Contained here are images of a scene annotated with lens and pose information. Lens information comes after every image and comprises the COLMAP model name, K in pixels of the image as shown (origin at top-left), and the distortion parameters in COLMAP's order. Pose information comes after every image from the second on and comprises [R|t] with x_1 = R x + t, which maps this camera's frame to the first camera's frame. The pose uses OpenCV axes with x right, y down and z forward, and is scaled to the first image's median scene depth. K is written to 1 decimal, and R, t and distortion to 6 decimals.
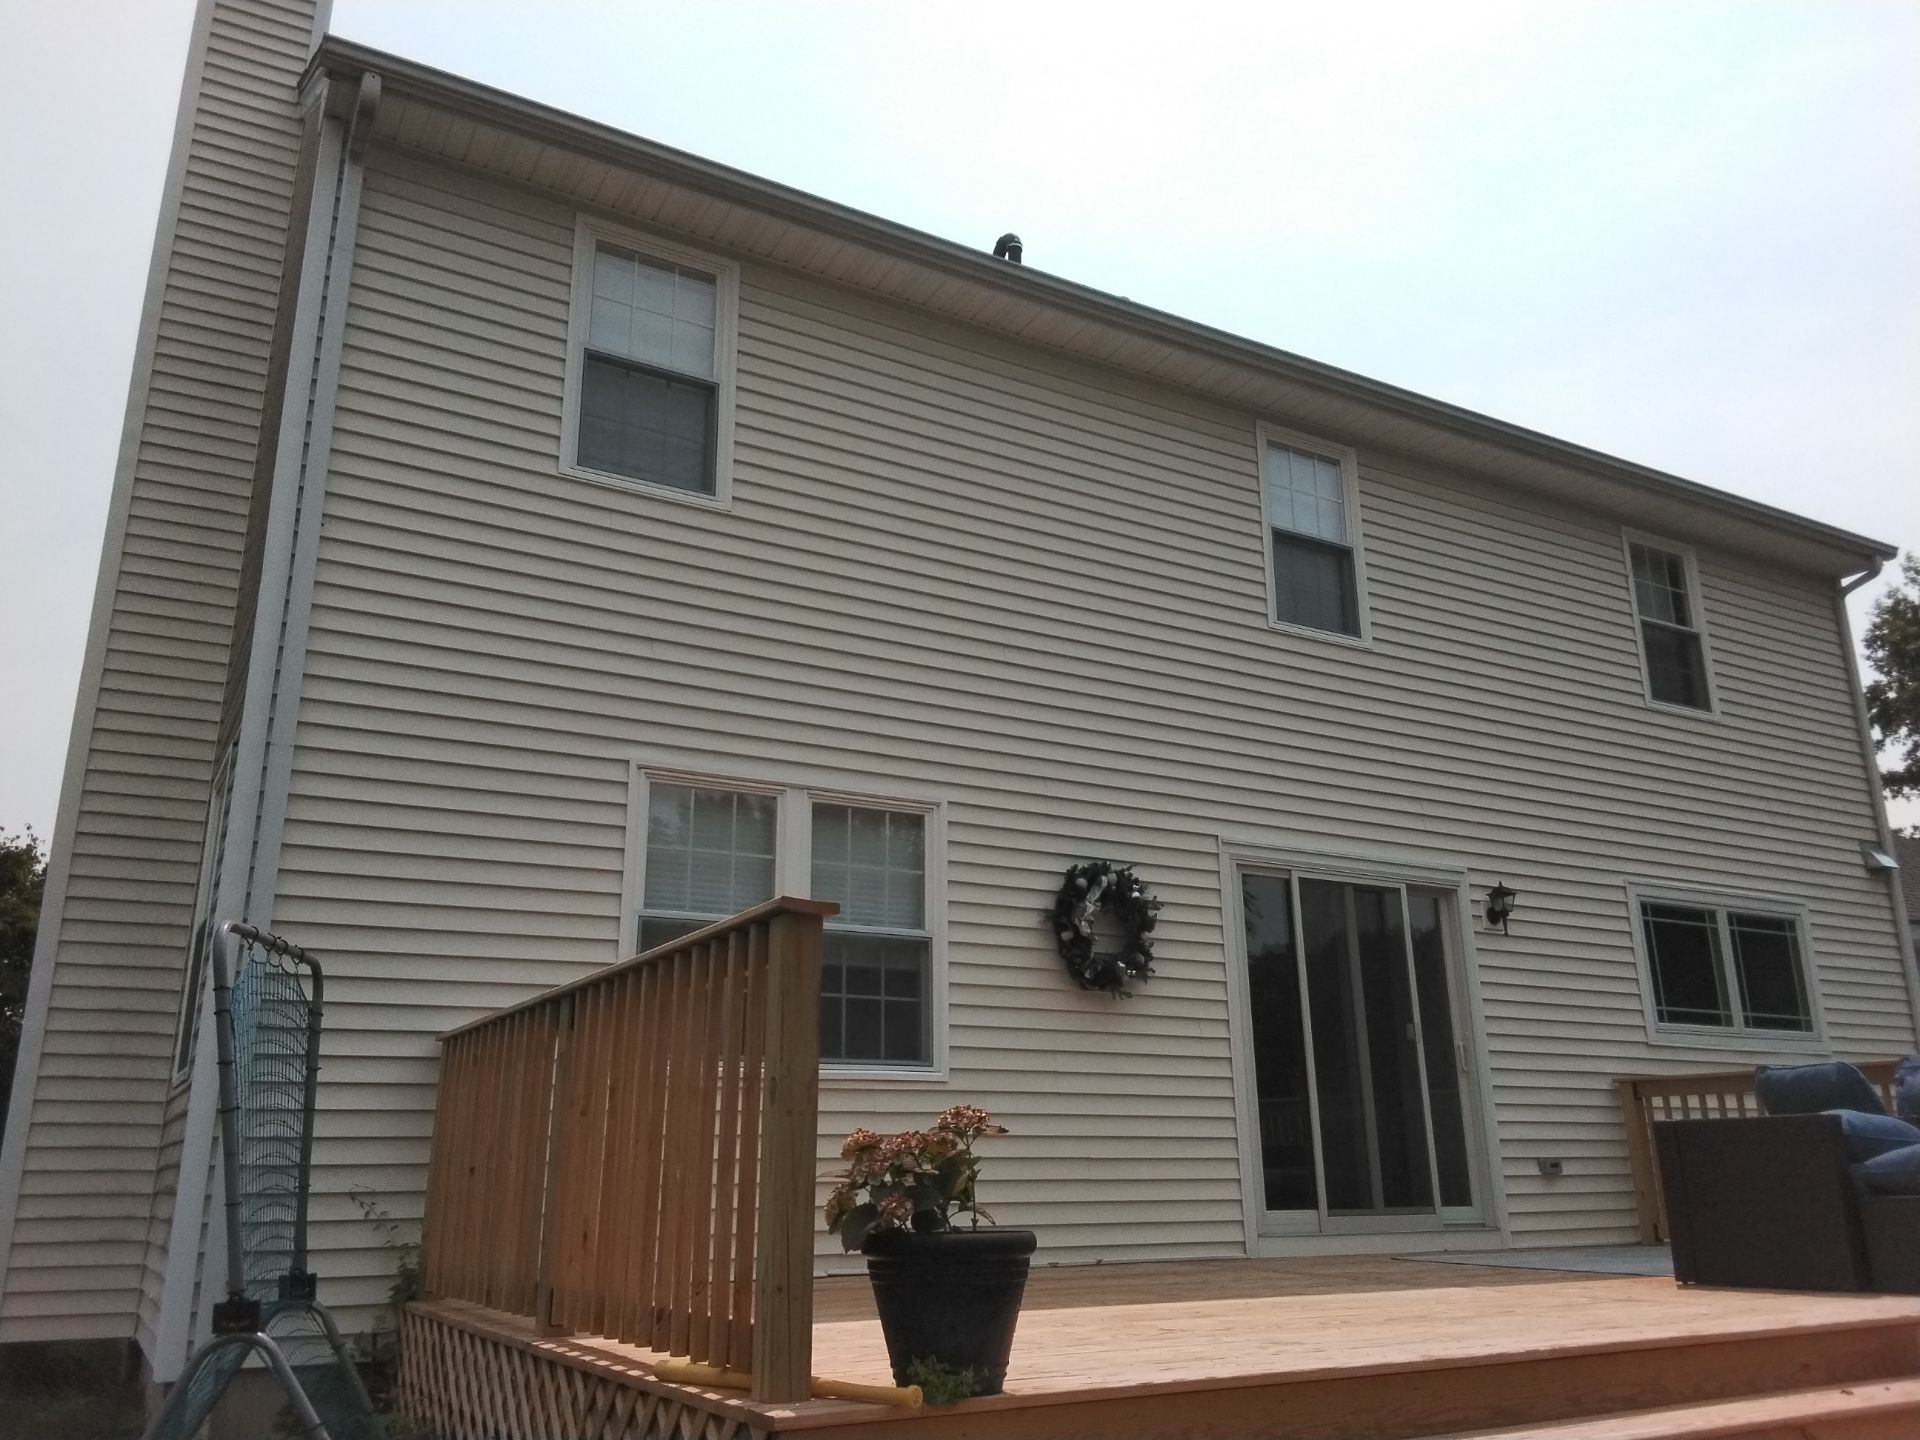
lens RADIAL K [[1516.1, 0, 955.8], [0, 1516.1, 710.2], [0, 0, 1]] dist [0.121258, -0.190263]
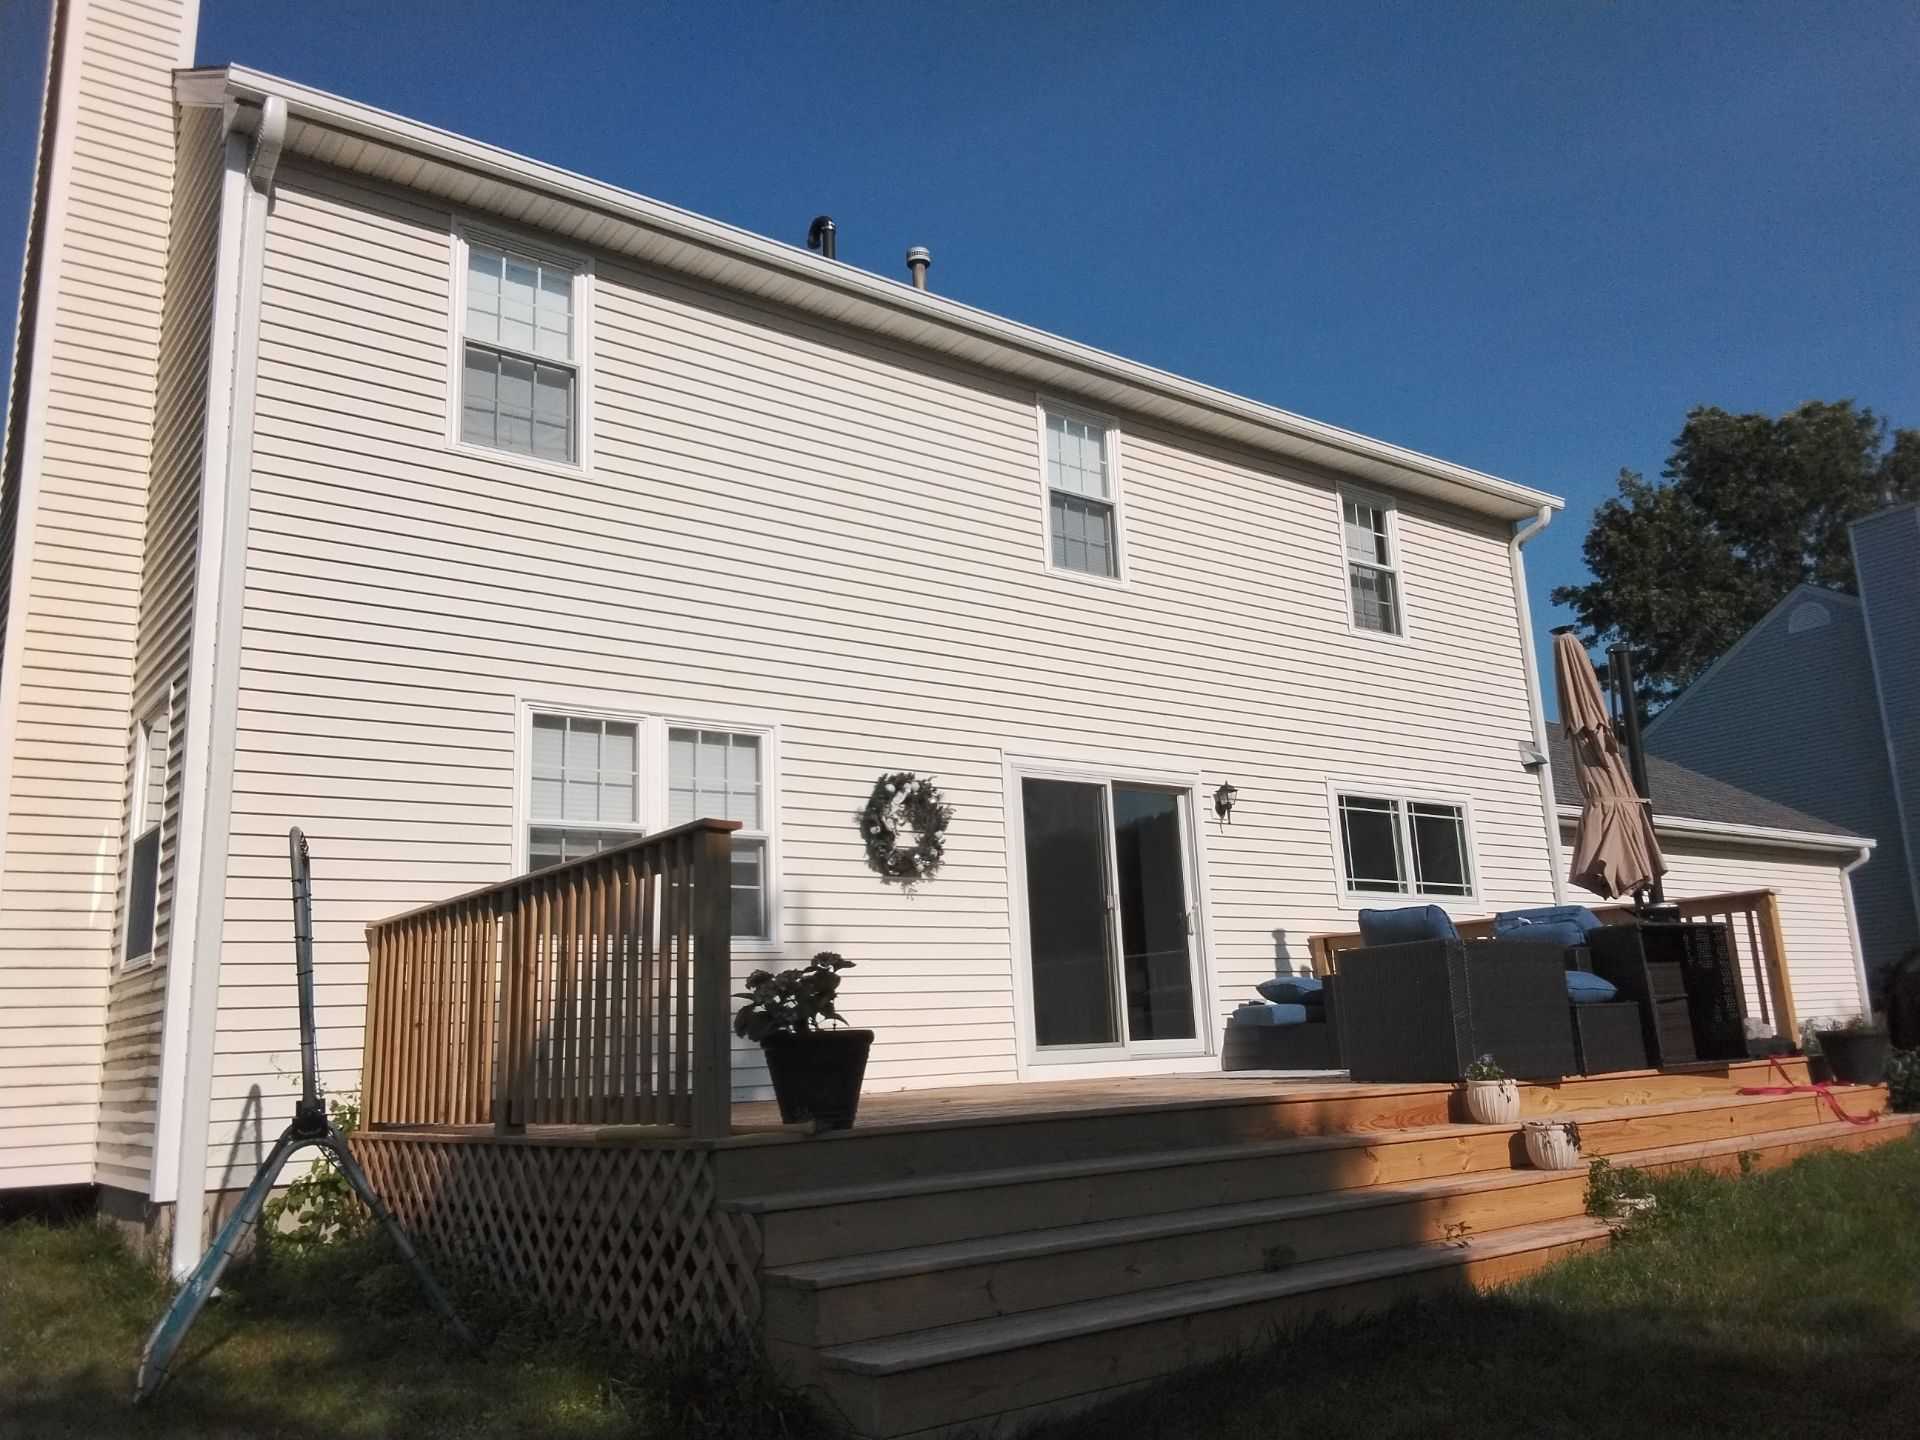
lens RADIAL K [[1516.1, 0, 955.8], [0, 1516.1, 710.2], [0, 0, 1]] dist [0.121258, -0.190263]
pose [[0.990972, -0.003998, 0.134012, -0.023585], [-0.005824, 0.997328, 0.072820, -0.032216], [-0.133945, -0.072943, 0.988301, -0.172853]]
